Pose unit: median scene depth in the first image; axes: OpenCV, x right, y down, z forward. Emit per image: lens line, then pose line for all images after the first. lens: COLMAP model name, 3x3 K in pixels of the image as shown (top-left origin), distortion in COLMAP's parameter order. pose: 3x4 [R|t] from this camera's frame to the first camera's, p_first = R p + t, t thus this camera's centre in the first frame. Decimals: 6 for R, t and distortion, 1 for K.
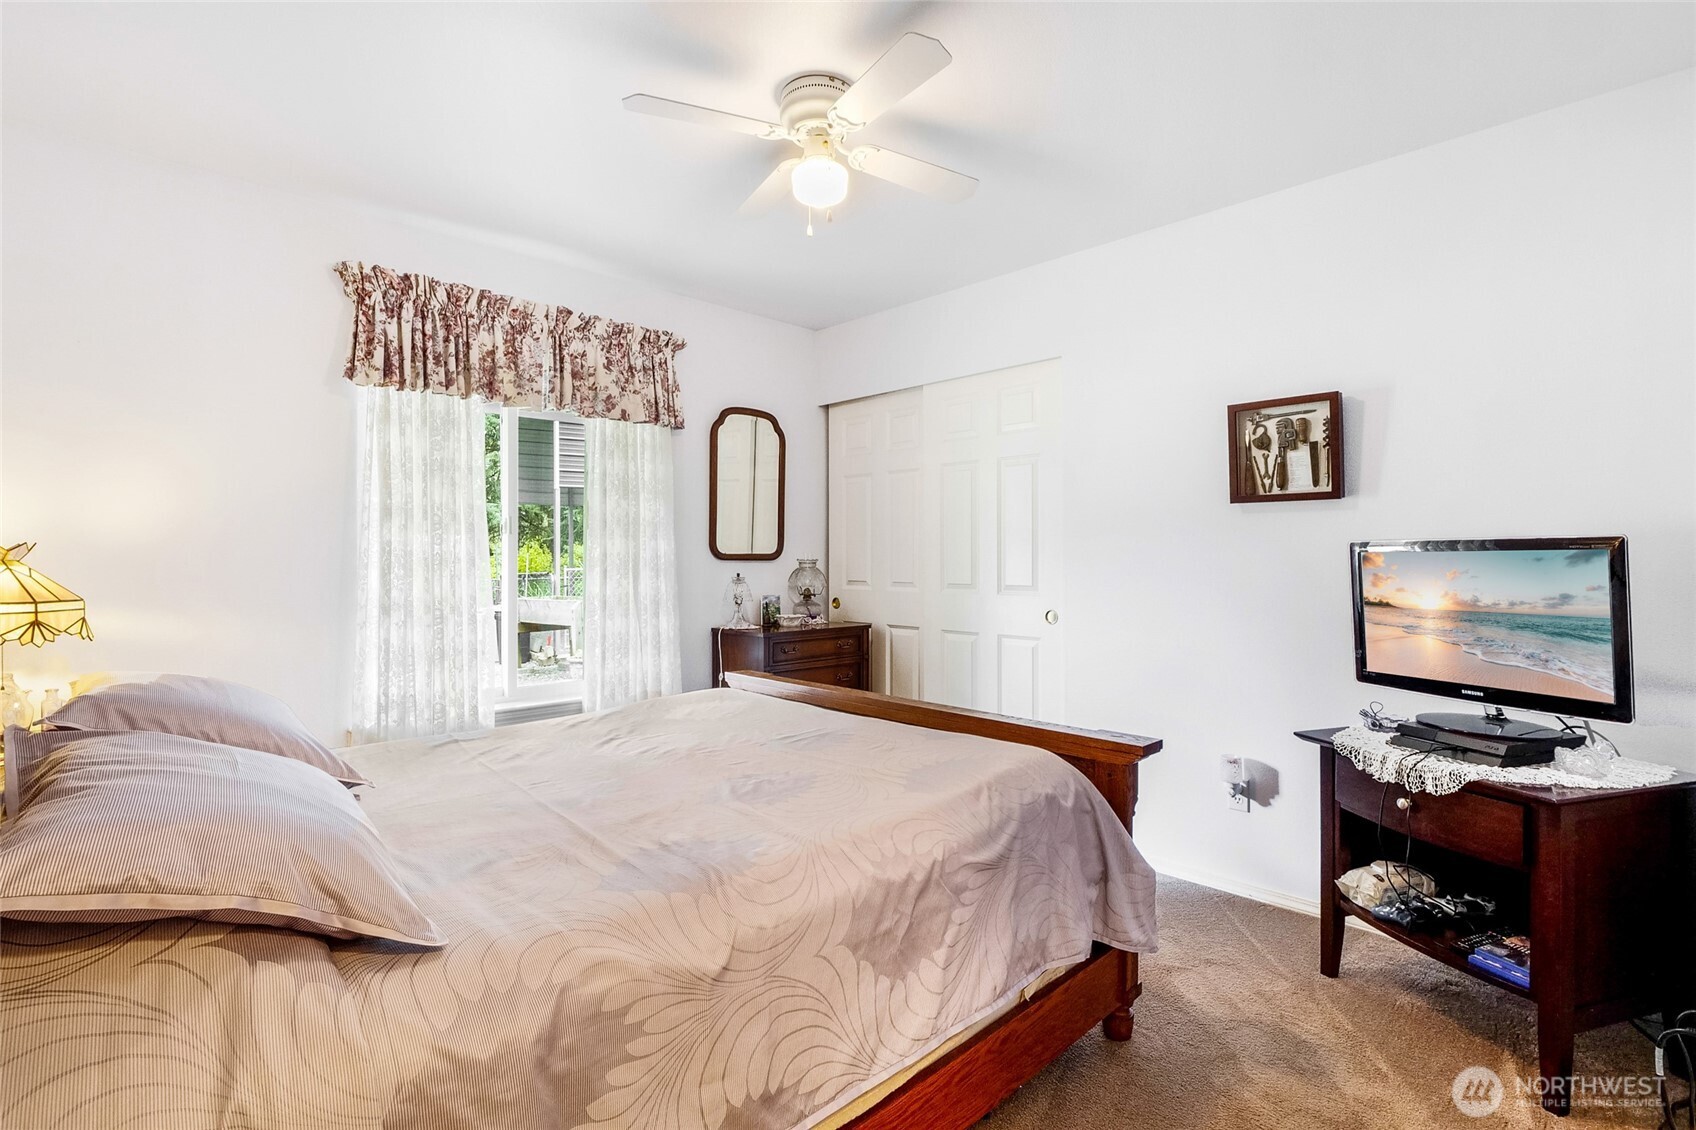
lens RADIAL K [[802.5, 0, 842.1], [0, 802.5, 553.3], [0, 0, 1]] dist [-0.015385, -0.000061]
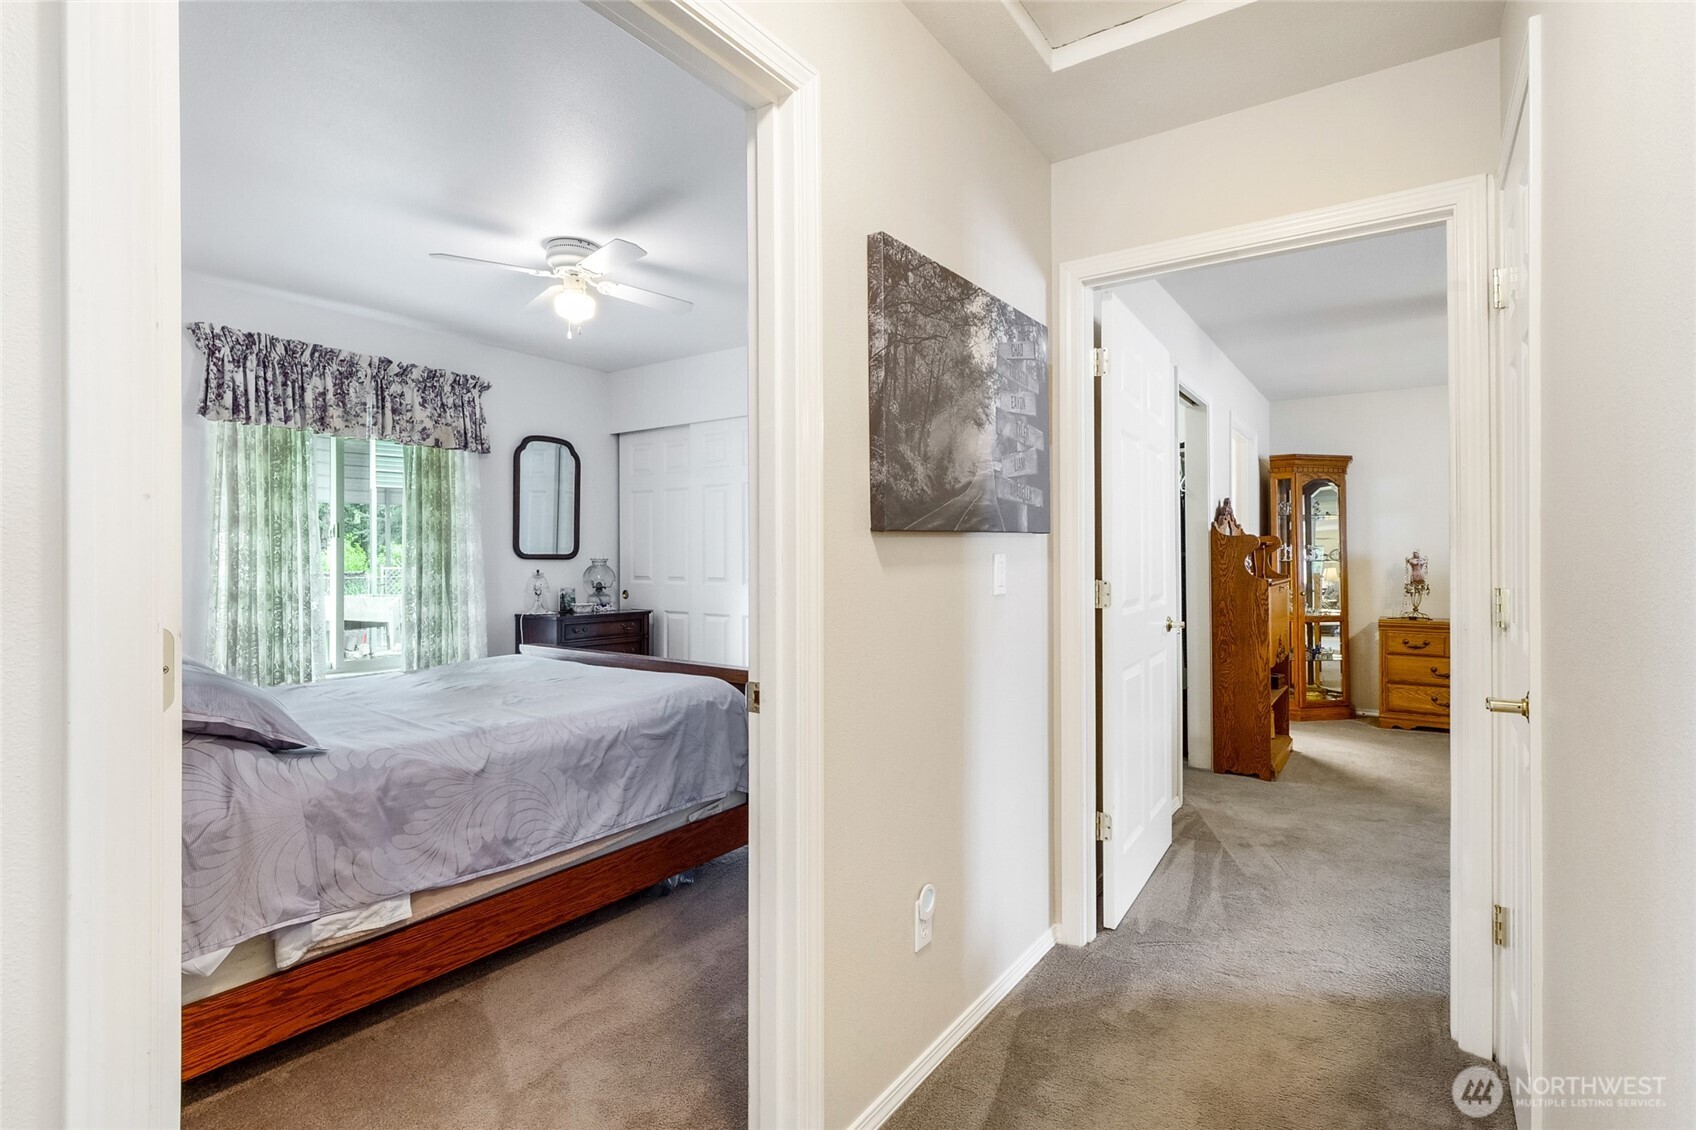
lens RADIAL K [[802.5, 0, 856.6], [0, 802.5, 559.7], [0, 0, 1]] dist [-0.015385, -0.000061]
pose [[0.978890, 0.002655, 0.204370, 0.141015], [-0.004169, 0.999967, 0.006978, -0.001988], [-0.204344, -0.007683, 0.978869, -0.439555]]
